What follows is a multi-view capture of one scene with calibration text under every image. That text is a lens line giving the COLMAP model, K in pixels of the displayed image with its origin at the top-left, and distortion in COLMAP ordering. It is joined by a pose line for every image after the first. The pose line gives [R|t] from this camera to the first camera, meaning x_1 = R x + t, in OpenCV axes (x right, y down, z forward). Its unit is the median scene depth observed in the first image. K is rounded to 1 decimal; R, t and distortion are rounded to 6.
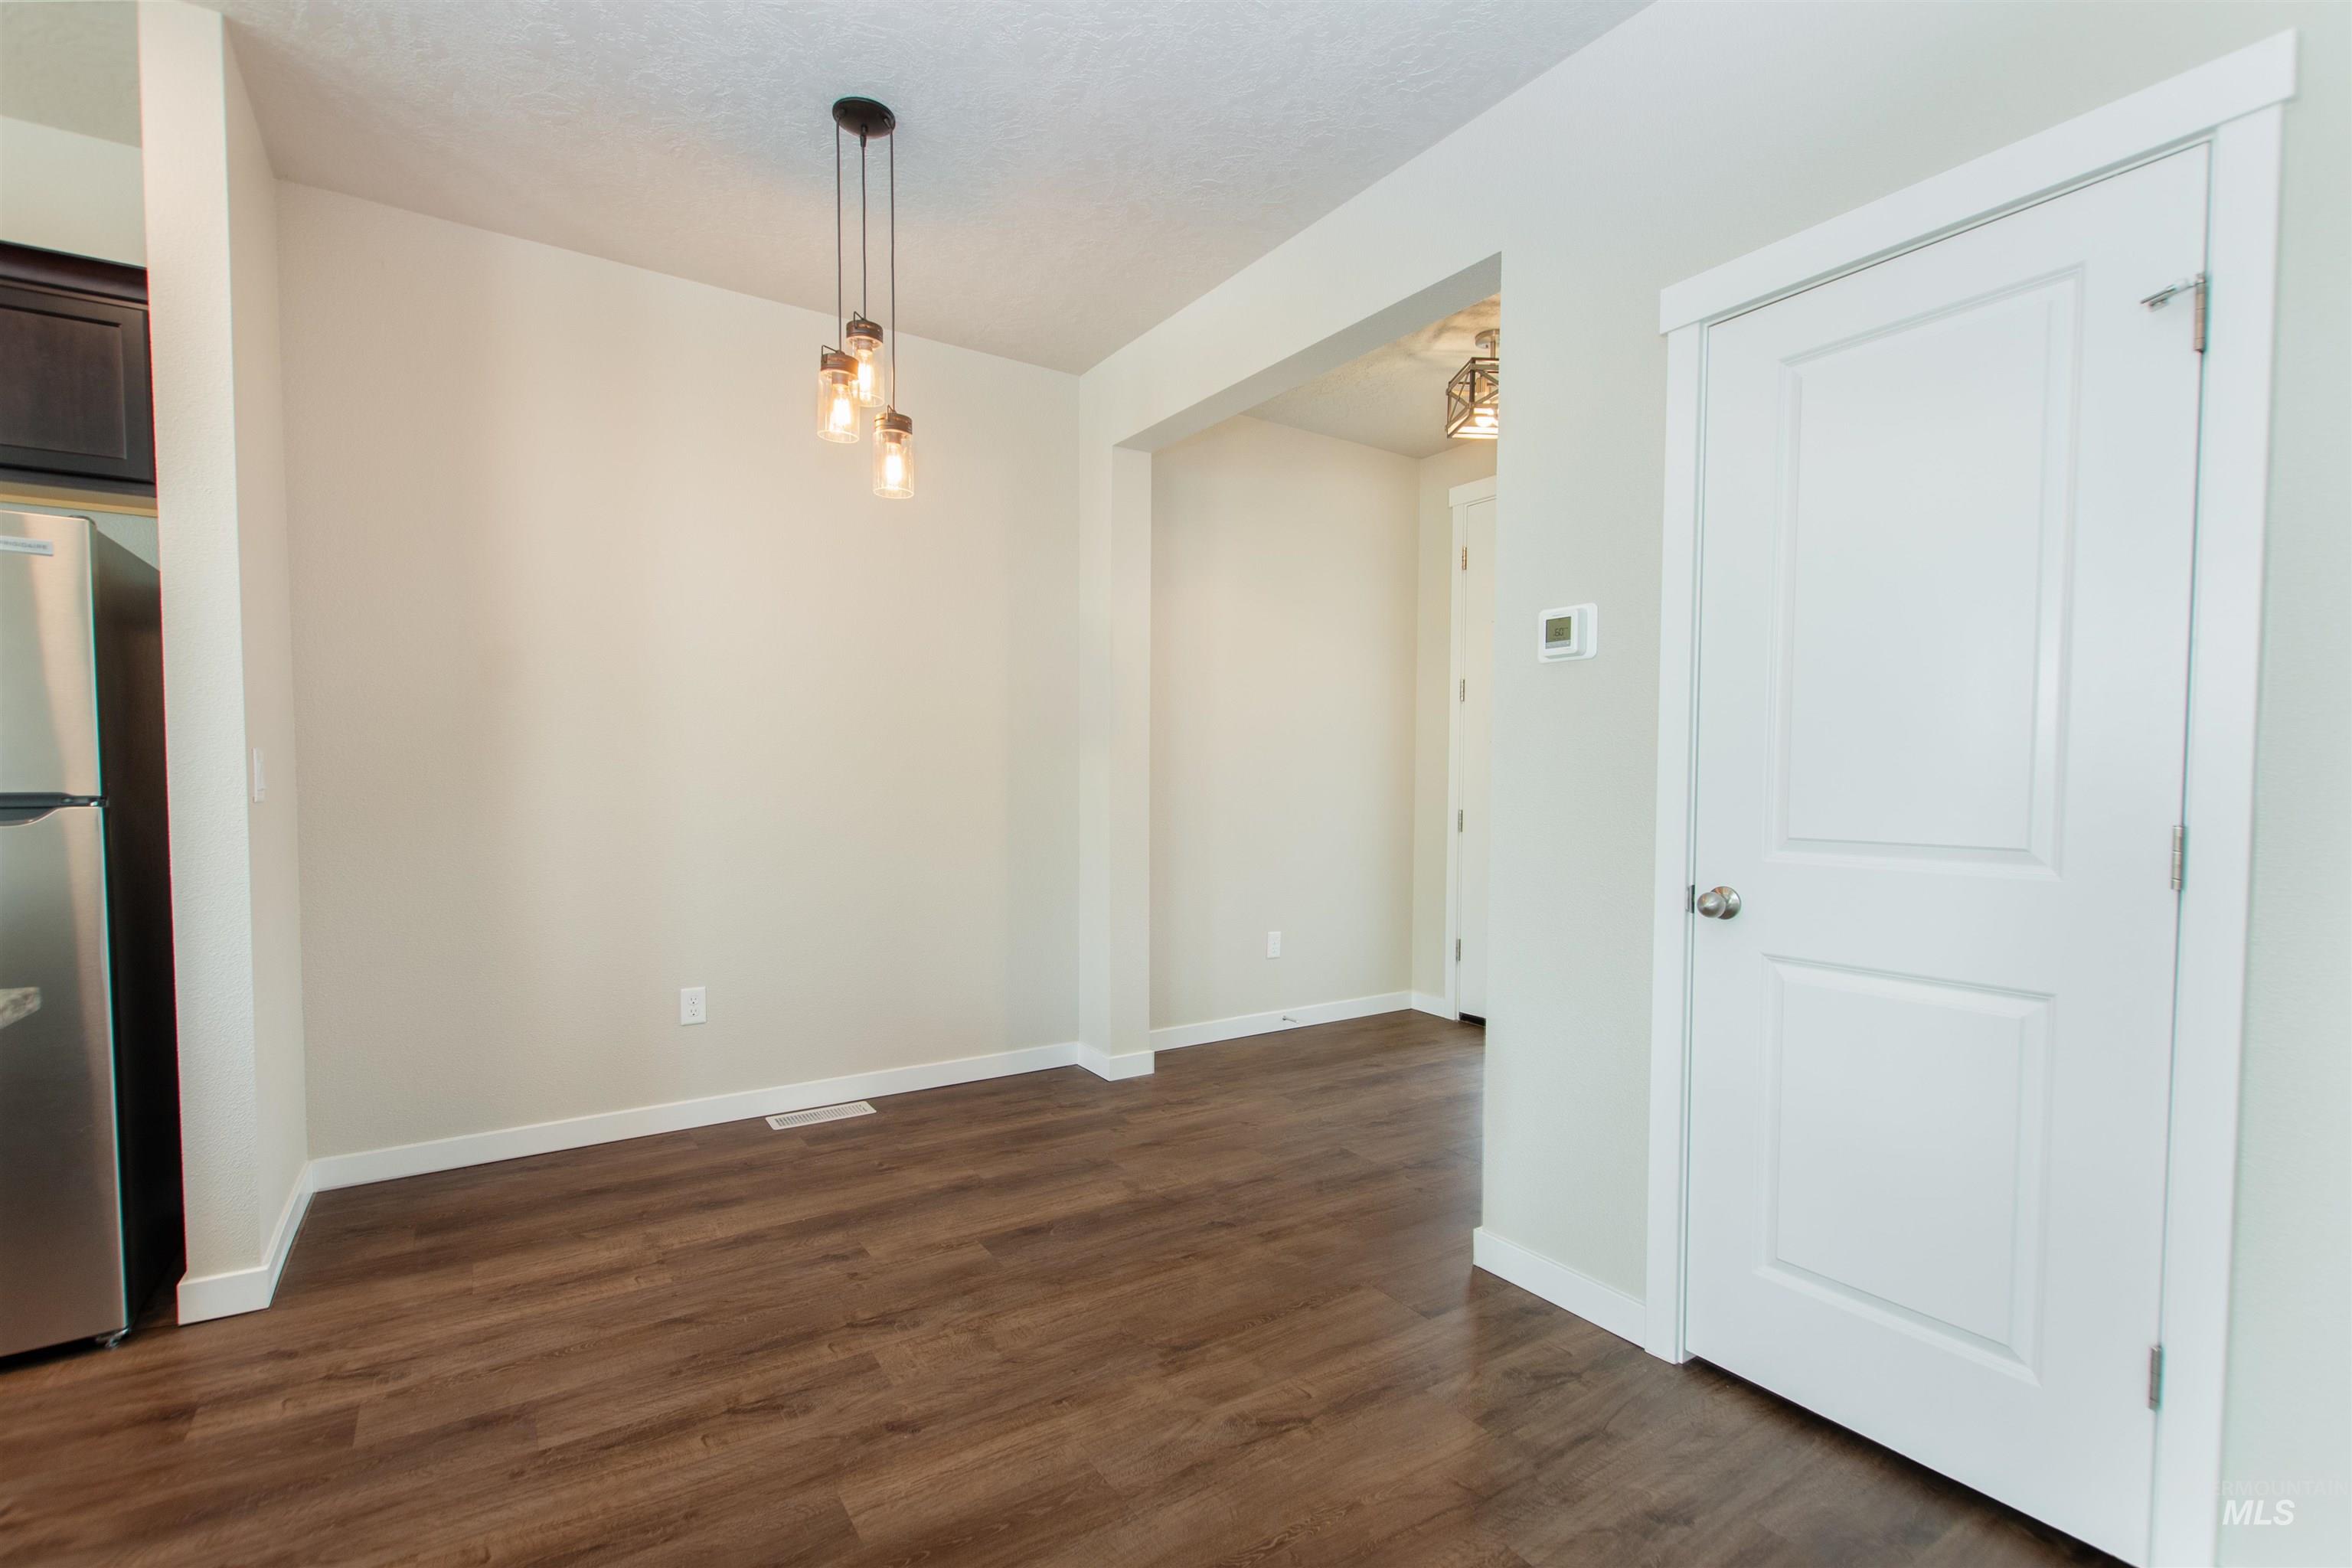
lens RADIAL K [[1054.3, 0, 1172.9], [0, 1054.3, 803.9], [0, 0, 1]] dist [0.005178, -0.000787]
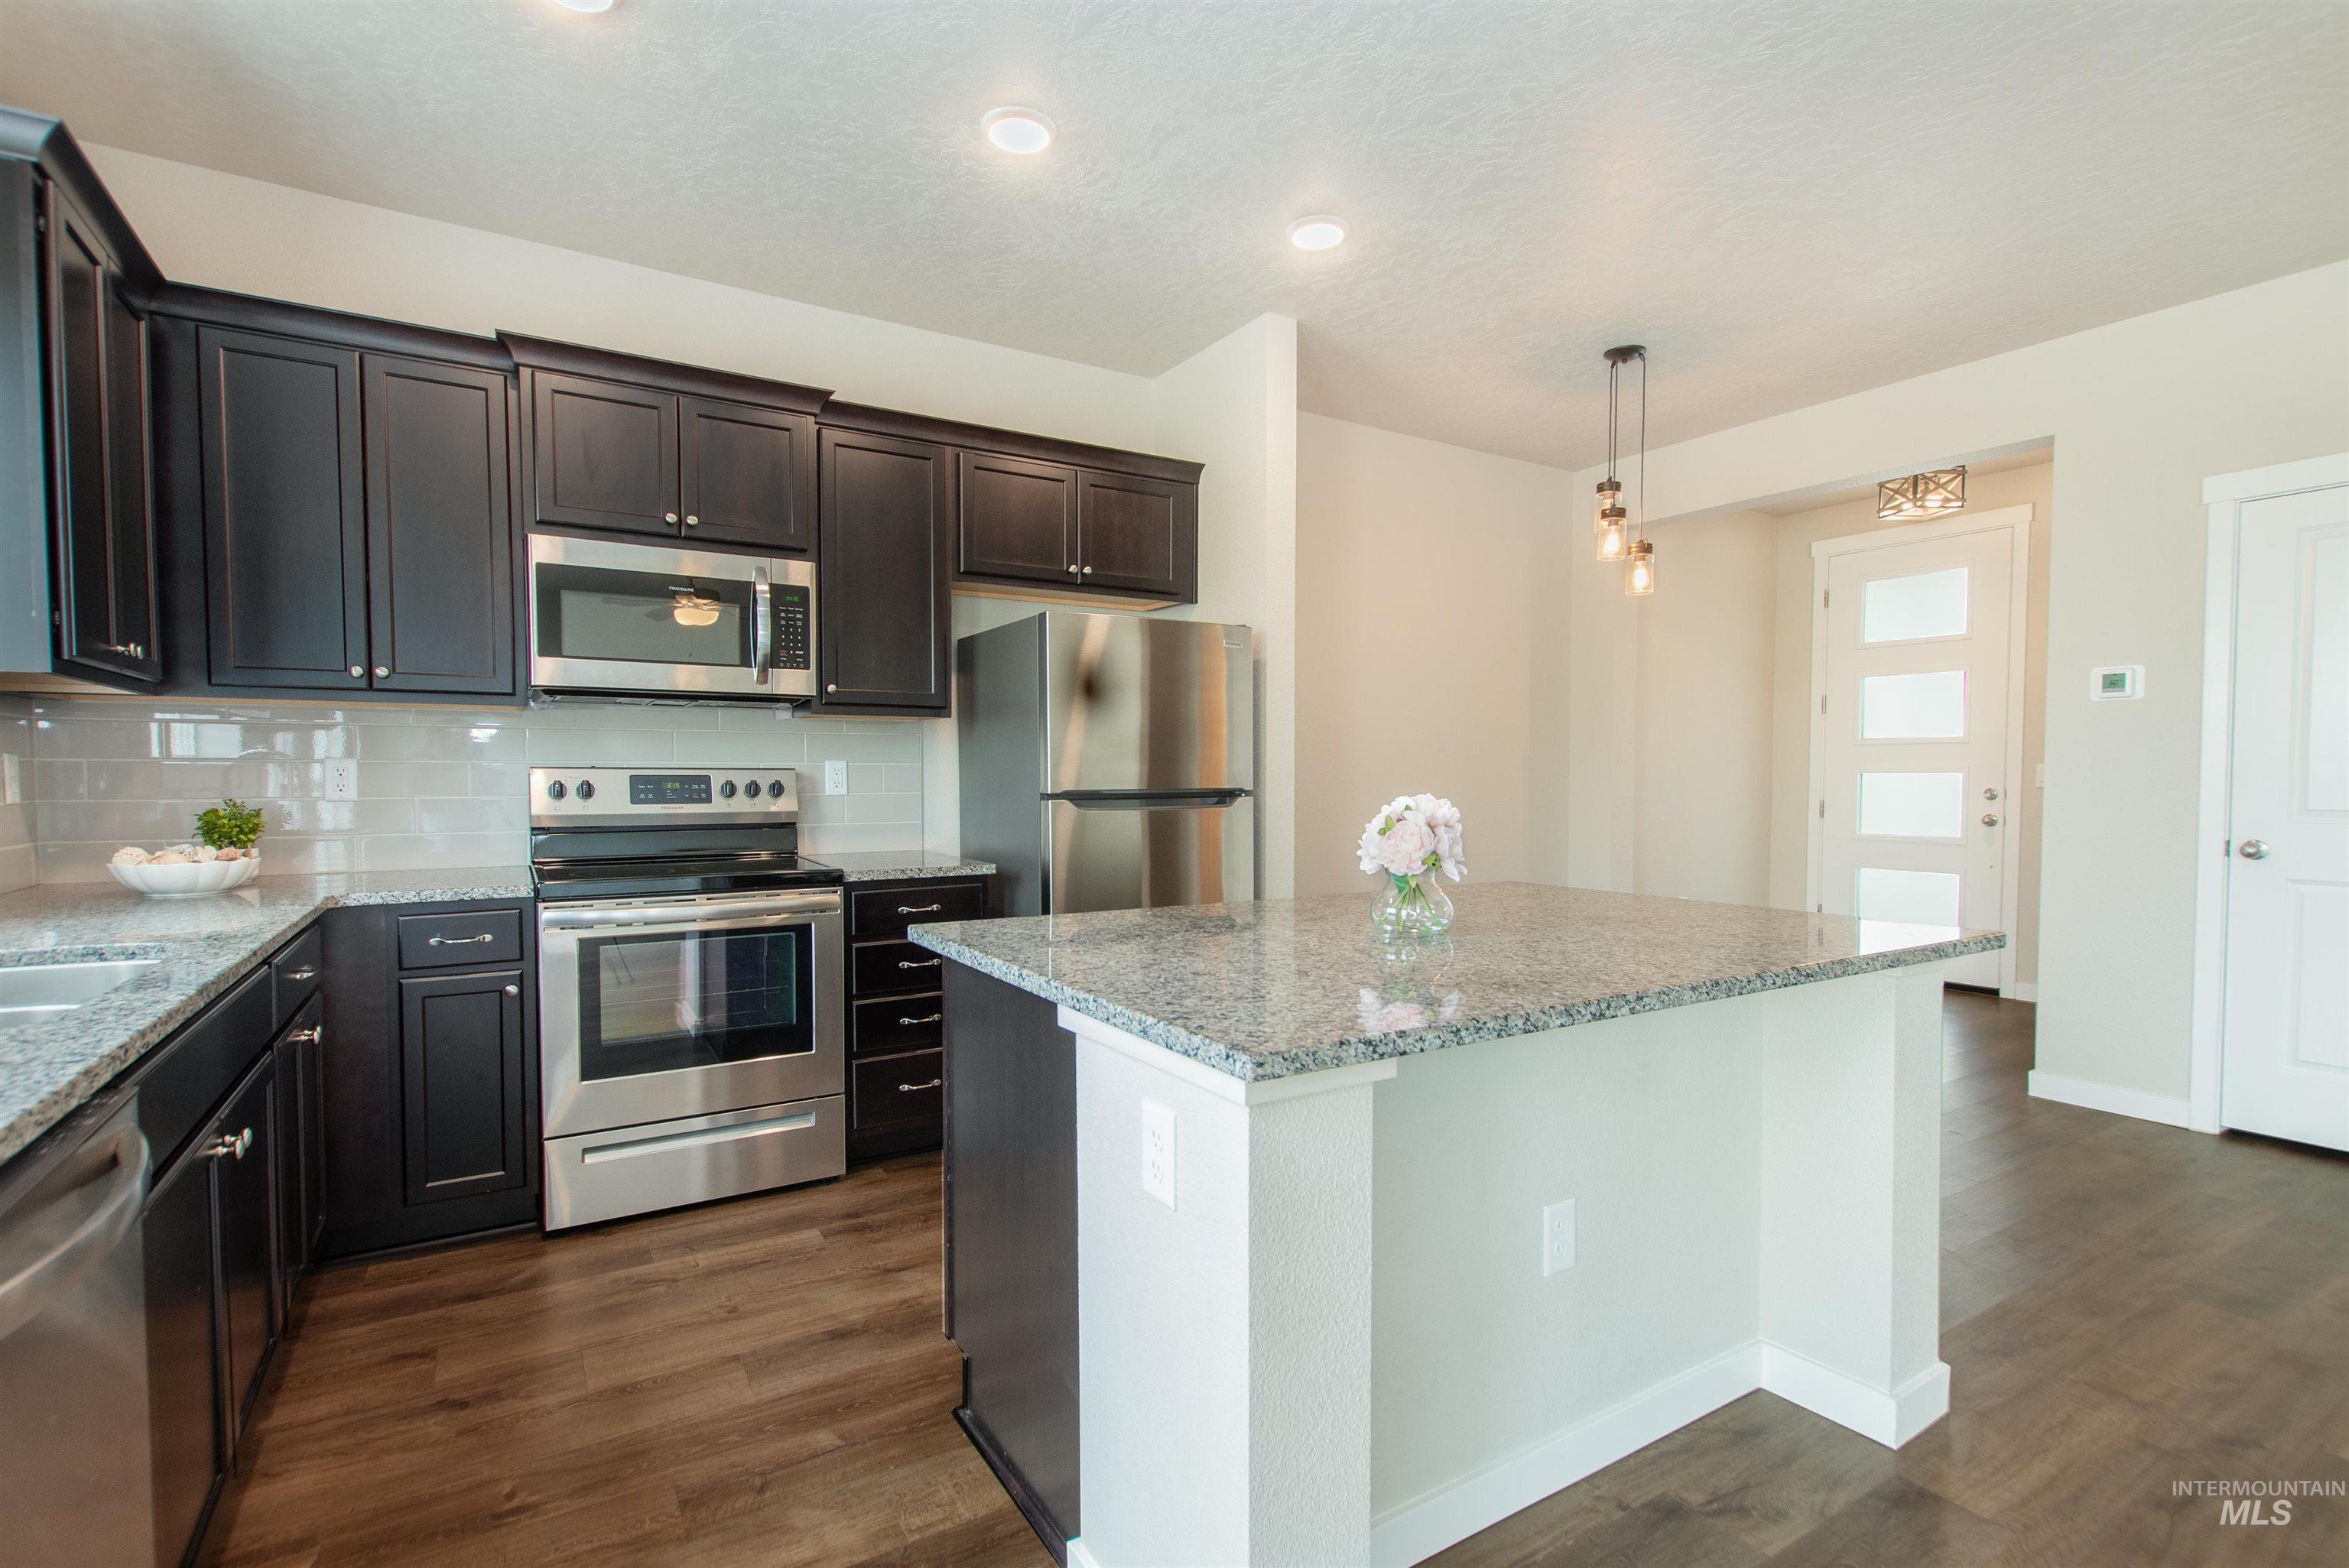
lens RADIAL K [[1076.4, 0, 1174.5], [0, 1076.4, 784.0], [0, 0, 1]] dist [0.025255, -0.016384]
pose [[0.999127, 0.001821, -0.041736, -0.901459], [-0.002473, 0.999876, -0.015580, 0.016771], [0.041702, 0.015669, 0.999007, -0.637339]]
